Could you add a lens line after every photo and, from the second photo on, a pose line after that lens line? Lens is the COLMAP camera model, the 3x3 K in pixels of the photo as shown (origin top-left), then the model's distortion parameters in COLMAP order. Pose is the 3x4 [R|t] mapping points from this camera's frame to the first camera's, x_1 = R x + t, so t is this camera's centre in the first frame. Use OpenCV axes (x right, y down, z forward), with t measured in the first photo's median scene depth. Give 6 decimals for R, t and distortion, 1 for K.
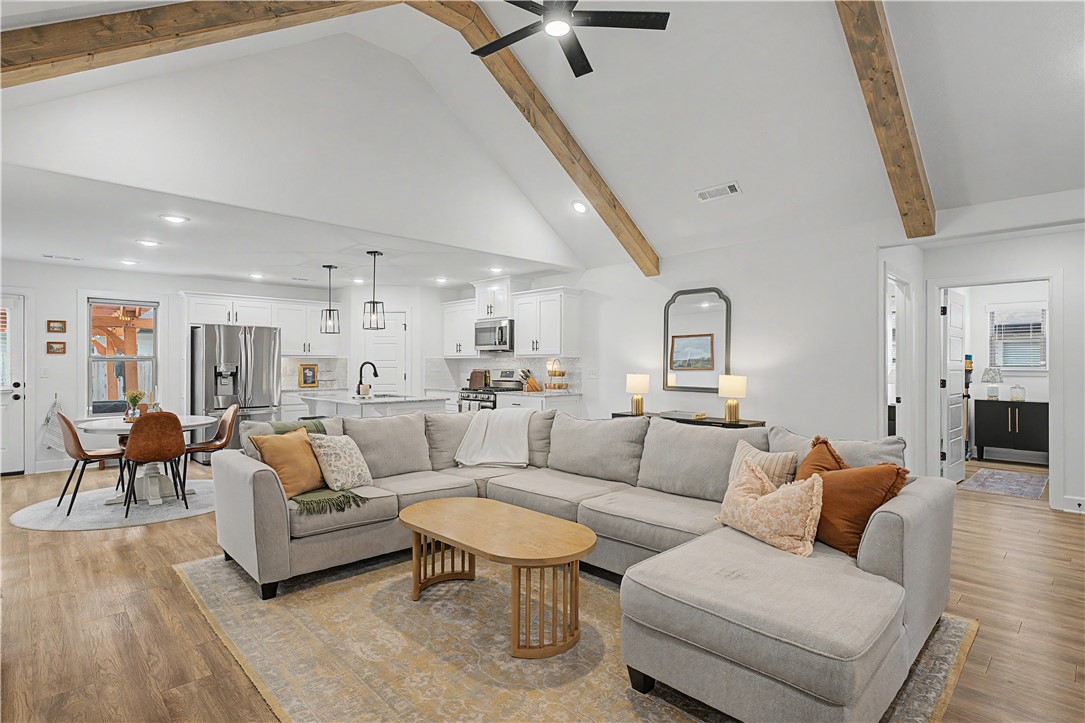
lens RADIAL K [[543.2, 0, 542.5], [0, 543.2, 361.5], [0, 0, 1]] dist [0.001207, 0.000508]
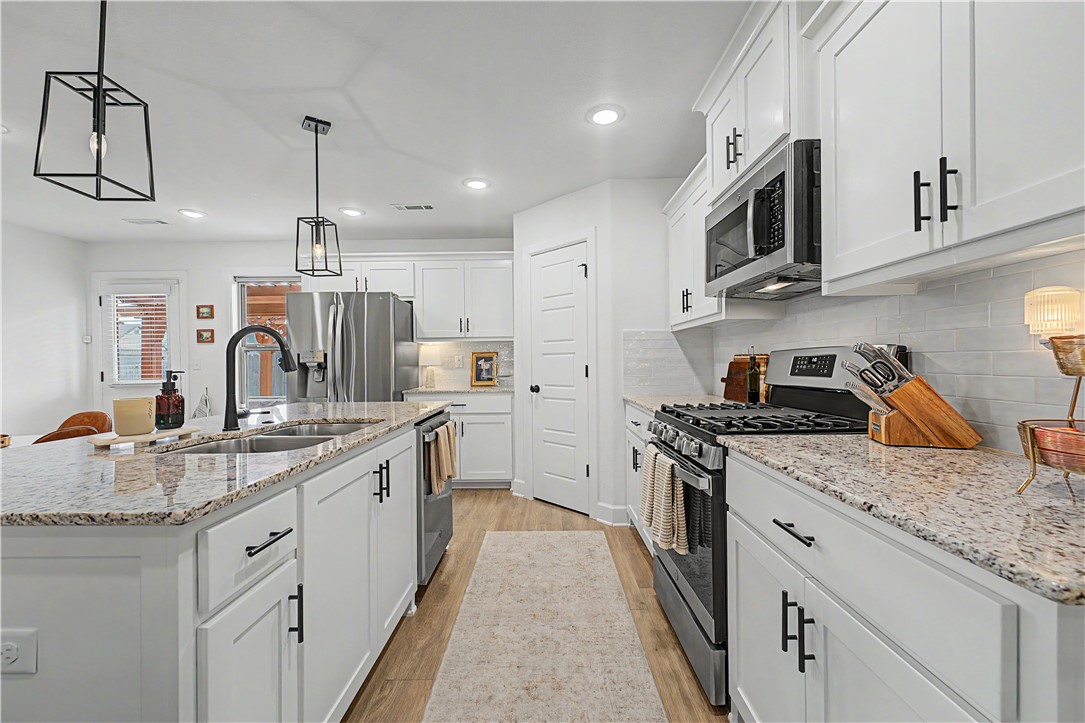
lens RADIAL K [[437.1, 0, 542.5], [0, 437.1, 364.1], [0, 0, 1]] dist [0.000307, 0.000058]
pose [[0.718965, -0.004956, -0.695028, -0.007039], [0.013767, 0.999880, 0.007112, 0.021834], [0.694910, -0.014682, 0.718947, 0.835883]]
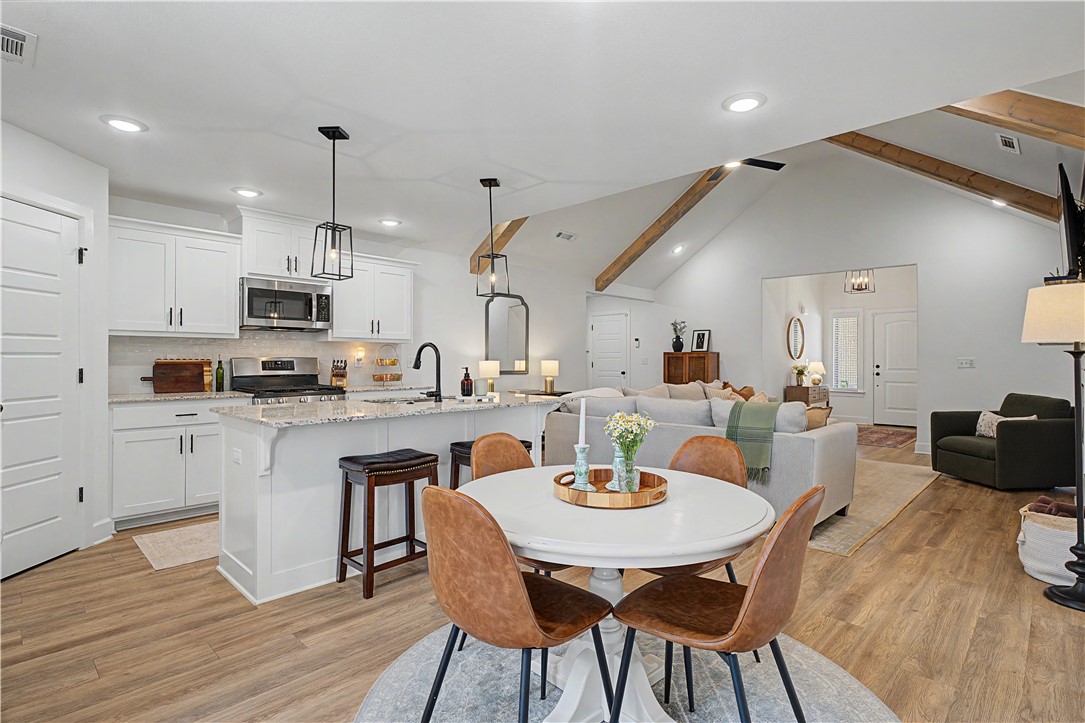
lens RADIAL K [[534.6, 0, 544.1], [0, 534.6, 358.9], [0, 0, 1]] dist [-0.000820, 0.000044]
pose [[-0.041942, -0.001819, 0.999118, -0.820806], [-0.007000, 0.999974, 0.001527, 0.014396], [-0.999096, -0.006930, -0.041953, 0.809316]]
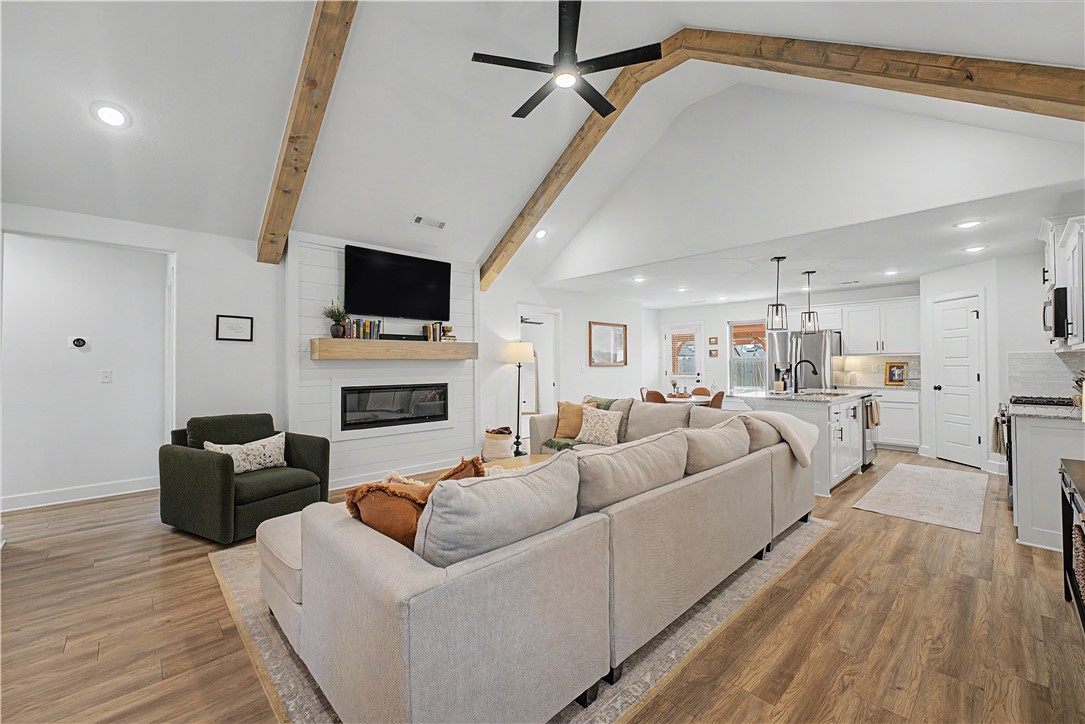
lens RADIAL K [[437.2, 0, 543.1], [0, 437.2, 359.1], [0, 0, 1]] dist [-0.003335, -0.000508]
pose [[-0.007876, -0.010552, -0.999913, 0.466681], [0.009173, 0.999901, -0.010624, 0.002551], [0.999927, -0.009256, -0.007778, 0.456055]]
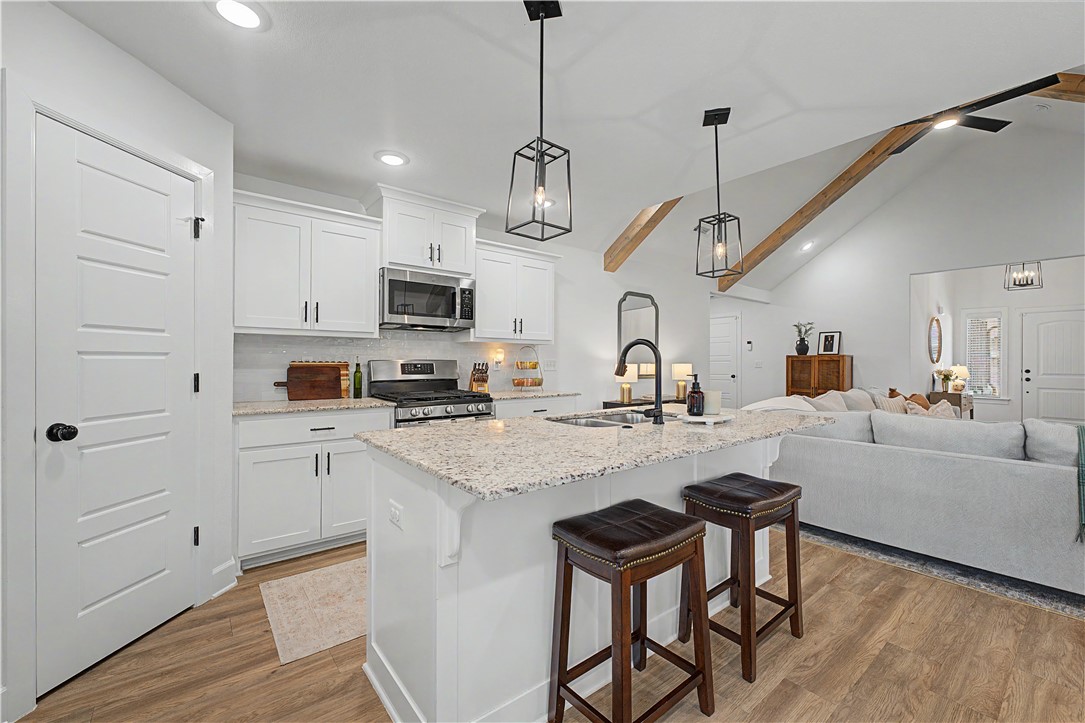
lens RADIAL K [[444.7, 0, 542.5], [0, 444.7, 361.5], [0, 0, 1]] dist [-0.001604, -0.000207]
pose [[0.088189, -0.001109, 0.996103, -0.603589], [-0.009073, 0.999957, 0.001916, 0.015638], [-0.996062, -0.009207, 0.088175, 0.942014]]
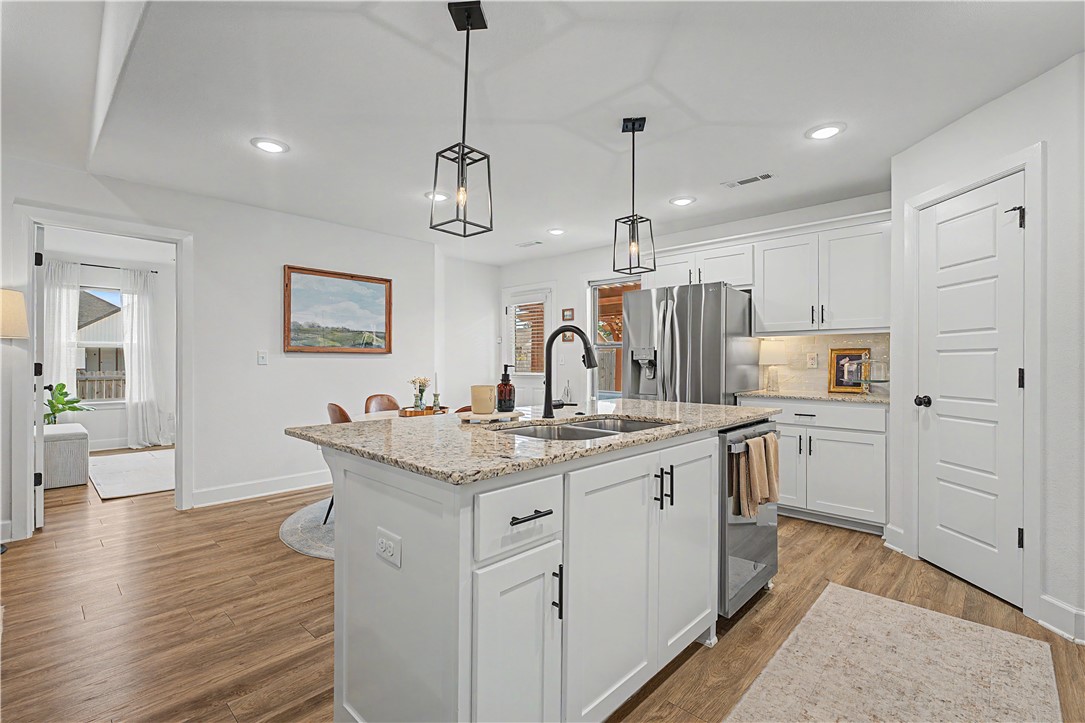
lens RADIAL K [[485.7, 0, 542.5], [0, 485.7, 361.5], [0, 0, 1]] dist [-0.001689, 0.000256]
pose [[0.053423, -0.000186, -0.998572, 0.008405], [0.000923, 1.000000, -0.000137, 0.022041], [0.998572, -0.000915, 0.053424, 0.869709]]
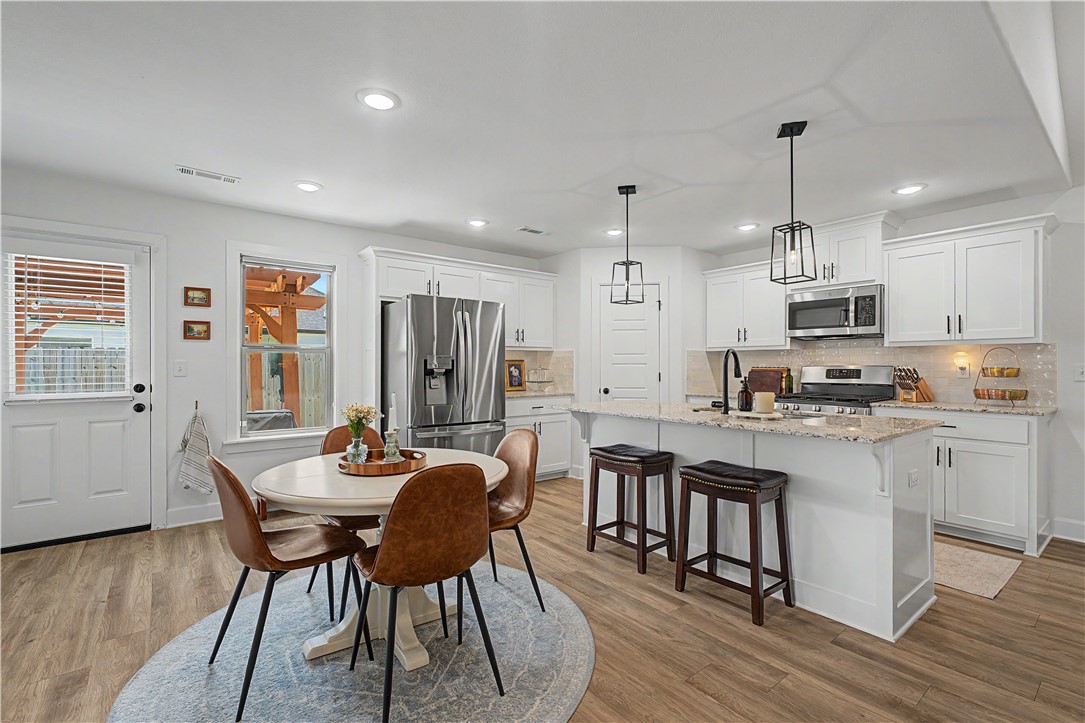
lens RADIAL K [[484.8, 0, 543.2], [0, 484.8, 364.1], [0, 0, 1]] dist [0.000011, -0.000033]
pose [[0.995598, 0.000756, -0.093725, -0.416960], [-0.000656, 0.999999, 0.001092, 0.013324], [0.093726, -0.001026, 0.995598, 0.450701]]
